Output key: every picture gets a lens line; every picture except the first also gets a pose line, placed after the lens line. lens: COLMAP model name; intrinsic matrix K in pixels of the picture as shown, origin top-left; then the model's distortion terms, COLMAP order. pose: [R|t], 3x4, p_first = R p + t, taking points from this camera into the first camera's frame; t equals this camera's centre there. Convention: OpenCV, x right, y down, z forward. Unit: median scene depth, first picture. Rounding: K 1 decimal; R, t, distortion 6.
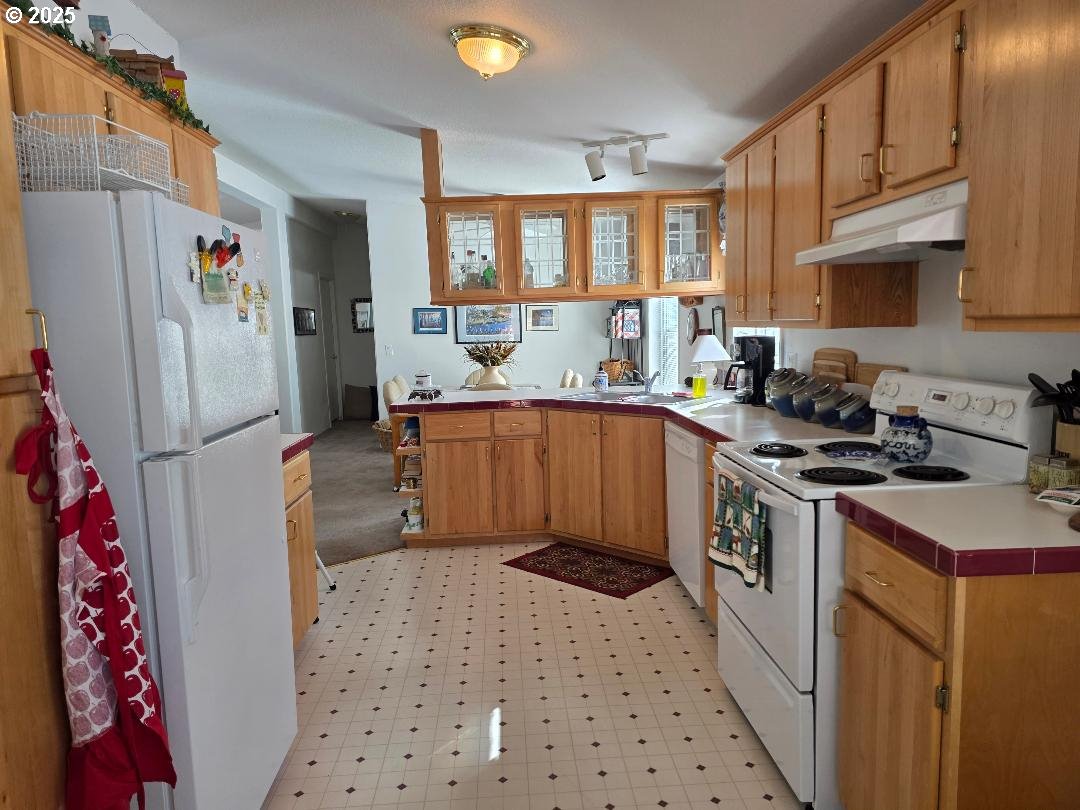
lens RADIAL K [[725.9, 0, 536.7], [0, 725.9, 409.9], [0, 0, 1]] dist [0.047156, -0.015850]
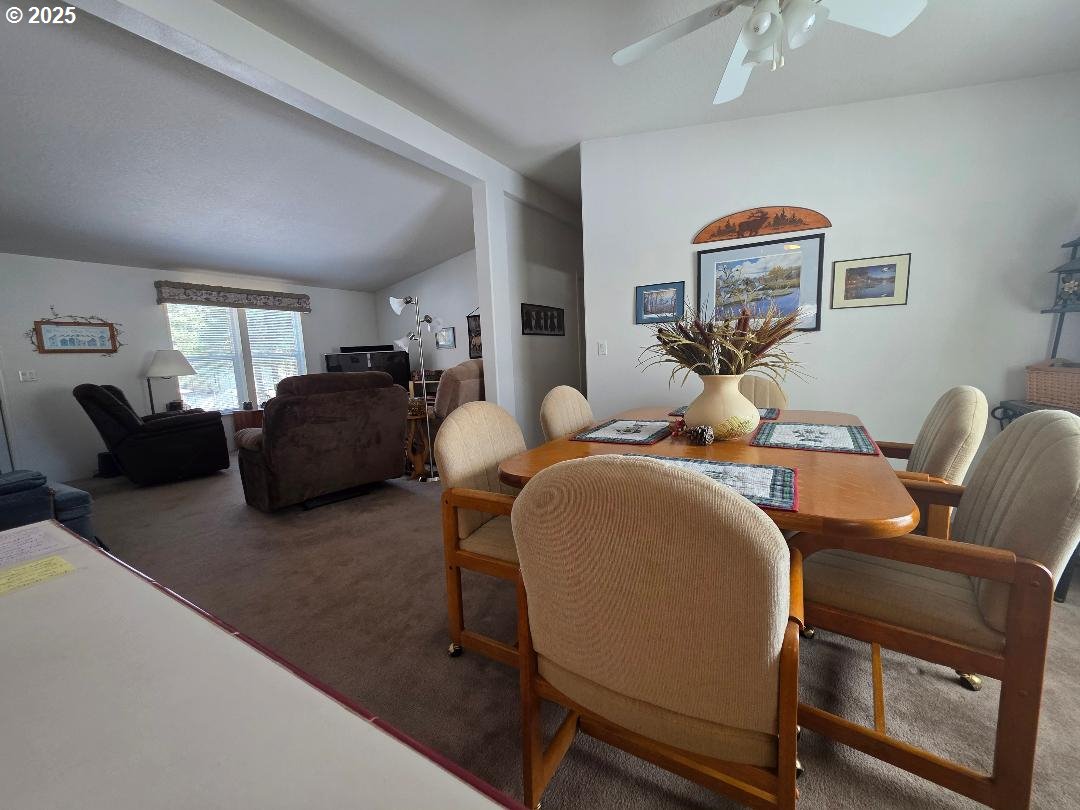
lens RADIAL K [[430.2, 0, 535.3], [0, 430.2, 408.1], [0, 0, 1]] dist [0.002252, 0.000326]
pose [[0.822807, 0.066279, -0.564443, -0.011119], [-0.046311, 0.997693, 0.049644, -0.049187], [0.566431, -0.014708, 0.823978, 0.748520]]
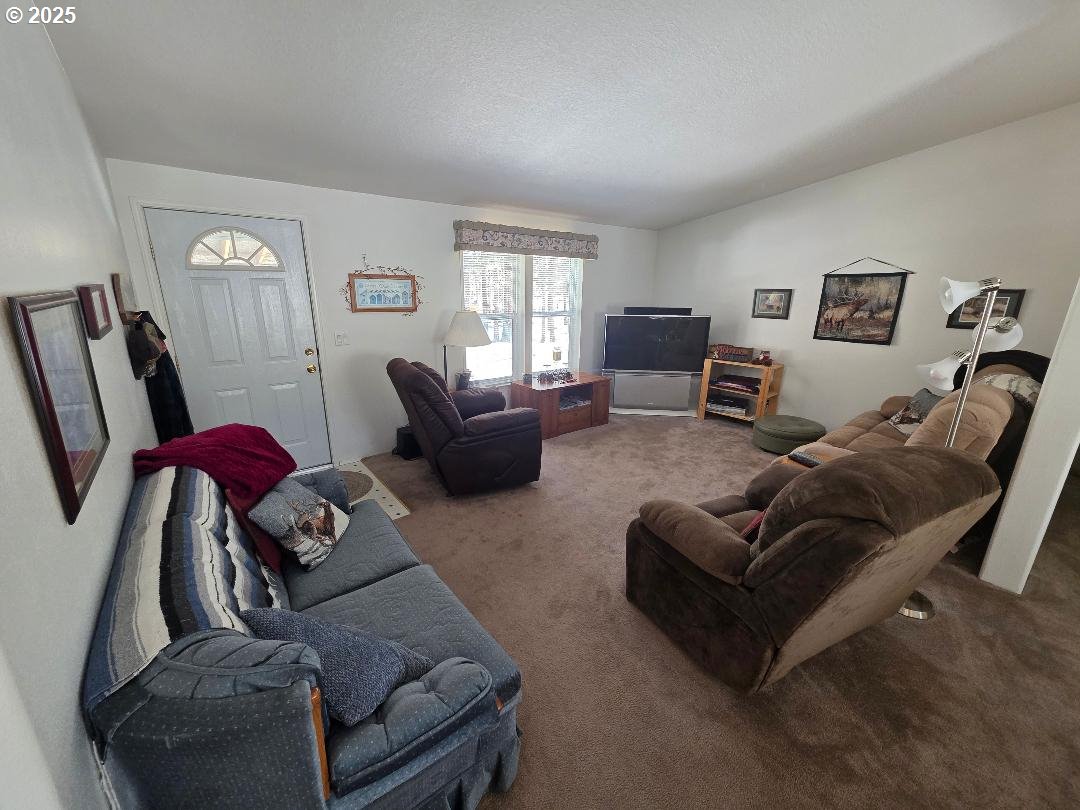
lens RADIAL K [[430.2, 0, 537.0], [0, 430.2, 411.3], [0, 0, 1]] dist [0.002252, 0.000326]
pose [[0.567828, 0.268796, -0.778023, -0.400350], [-0.126147, 0.962432, 0.240441, -0.106359], [0.813424, -0.038384, 0.580404, 0.728981]]
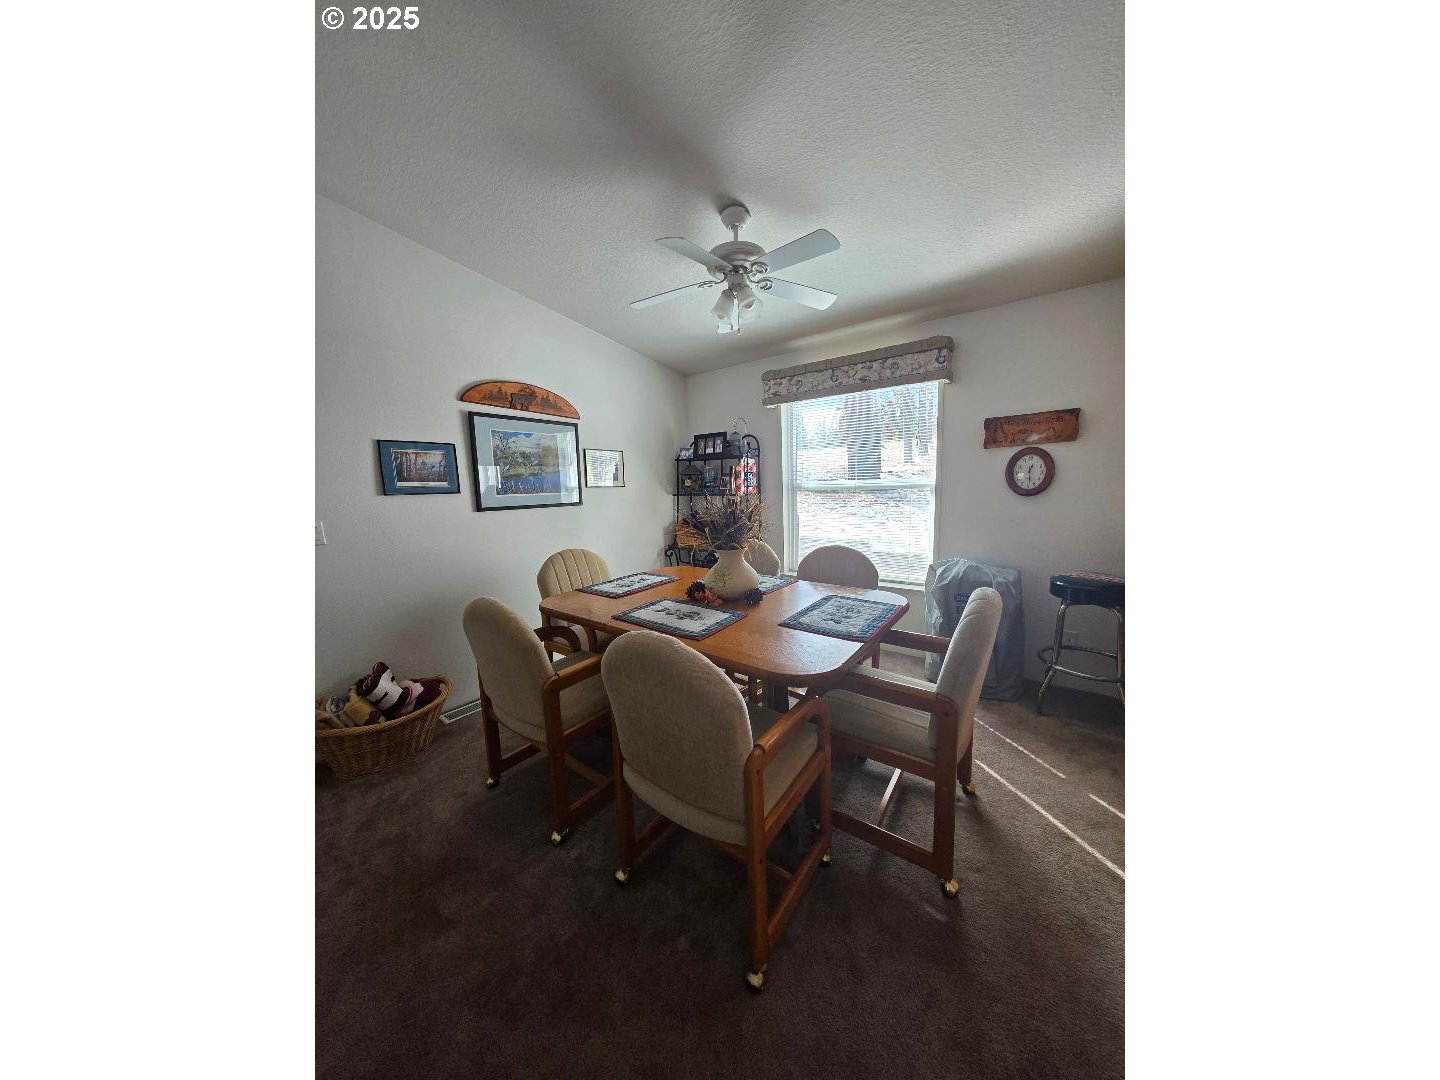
lens RADIAL K [[429.9, 0, 718.0], [0, 429.9, 541.9], [0, 0, 1]] dist [0.002197, -0.000031]
pose [[0.646978, -0.098608, 0.756106, -0.301232], [0.101215, 0.993934, 0.043018, -0.079109], [-0.755762, 0.048697, 0.653034, 0.812629]]
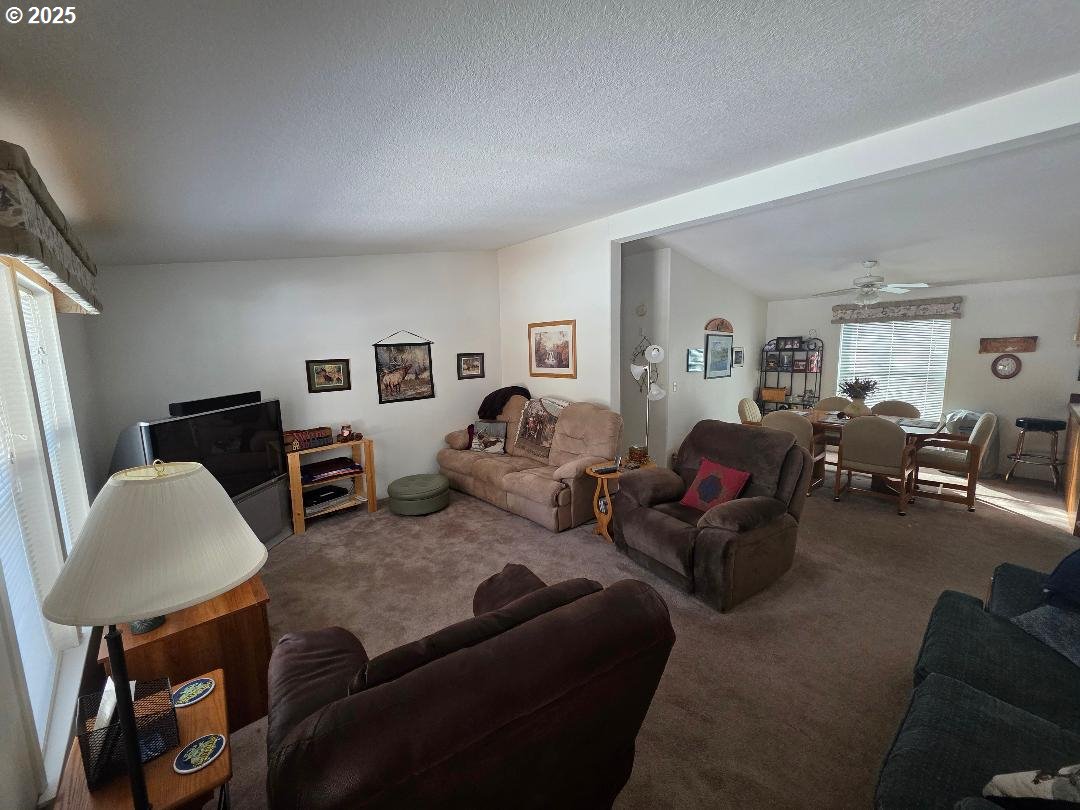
lens RADIAL K [[430.2, 0, 532.8], [0, 430.2, 409.6], [0, 0, 1]] dist [0.002252, 0.000326]
pose [[0.778513, -0.075475, 0.623074, -0.969717], [0.069907, 0.996993, 0.033422, -0.104694], [-0.623723, 0.017537, 0.781449, 0.776810]]
